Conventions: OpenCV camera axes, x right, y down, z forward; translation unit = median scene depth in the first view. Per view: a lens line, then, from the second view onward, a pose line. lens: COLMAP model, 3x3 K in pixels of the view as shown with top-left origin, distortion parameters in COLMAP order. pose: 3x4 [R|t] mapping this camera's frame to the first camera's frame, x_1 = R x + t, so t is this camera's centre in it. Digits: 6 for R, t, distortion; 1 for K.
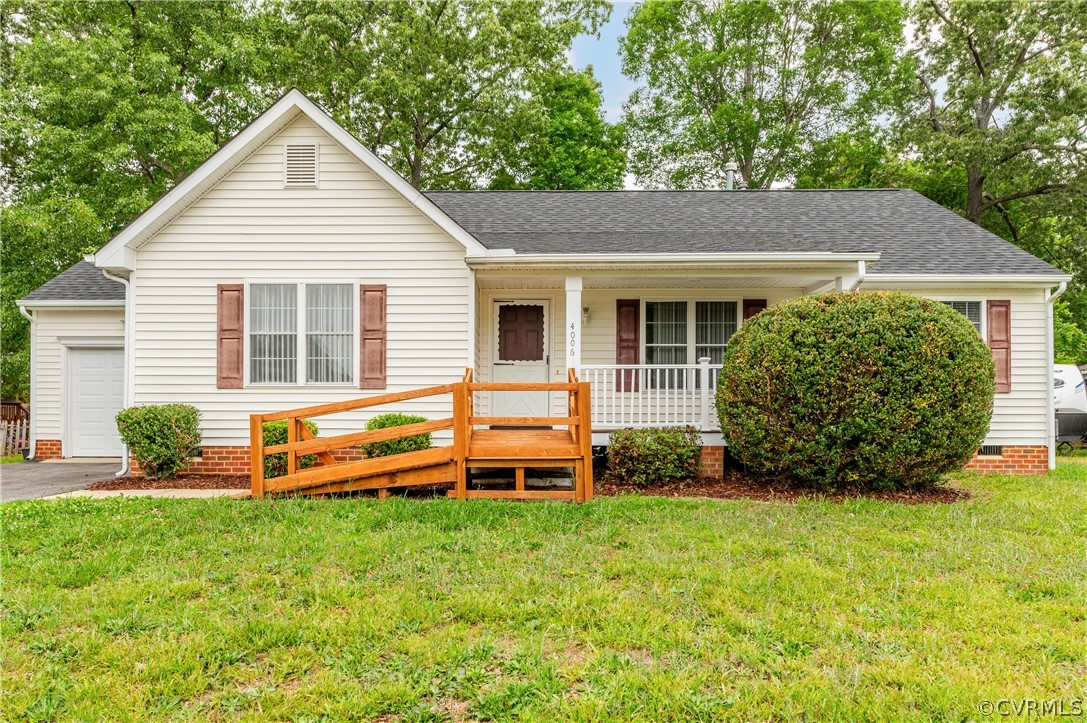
lens RADIAL K [[651.4, 0, 543.5], [0, 651.4, 356.8], [0, 0, 1]] dist [0.006318, 0.001015]
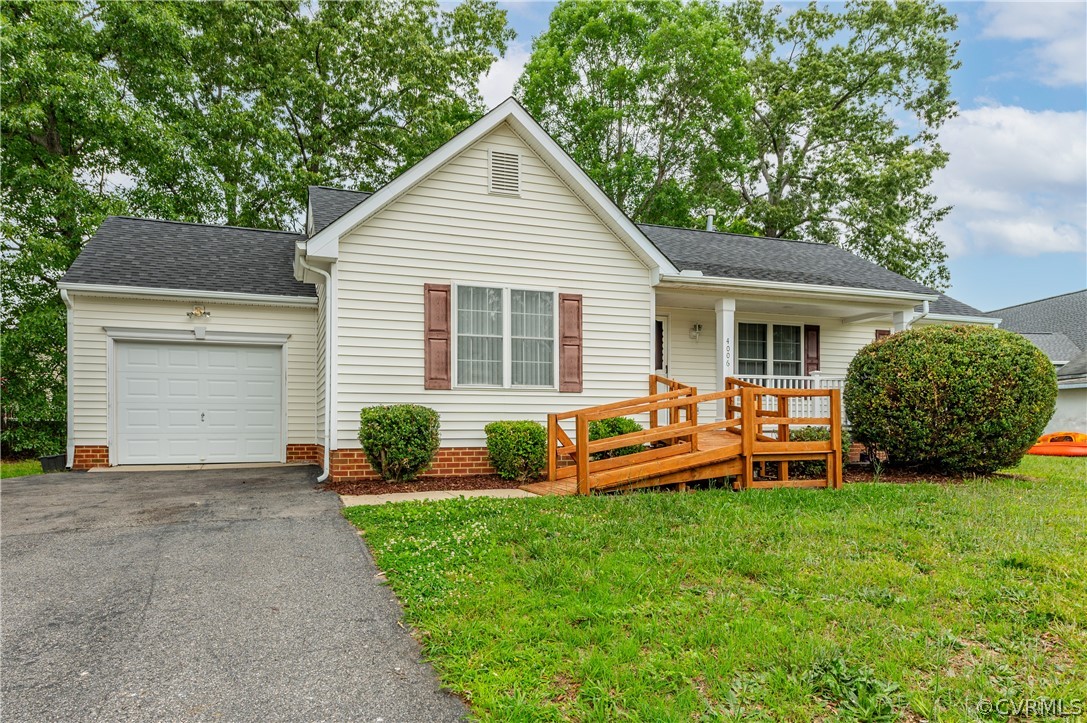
lens RADIAL K [[599.8, 0, 543.5], [0, 599.8, 370.0], [0, 0, 1]] dist [-0.000926, 0.000252]
pose [[0.950618, 0.026596, 0.309220, -0.605975], [-0.027867, 0.999612, -0.000307, 0.014473], [-0.309108, -0.008325, 0.950990, 0.084142]]
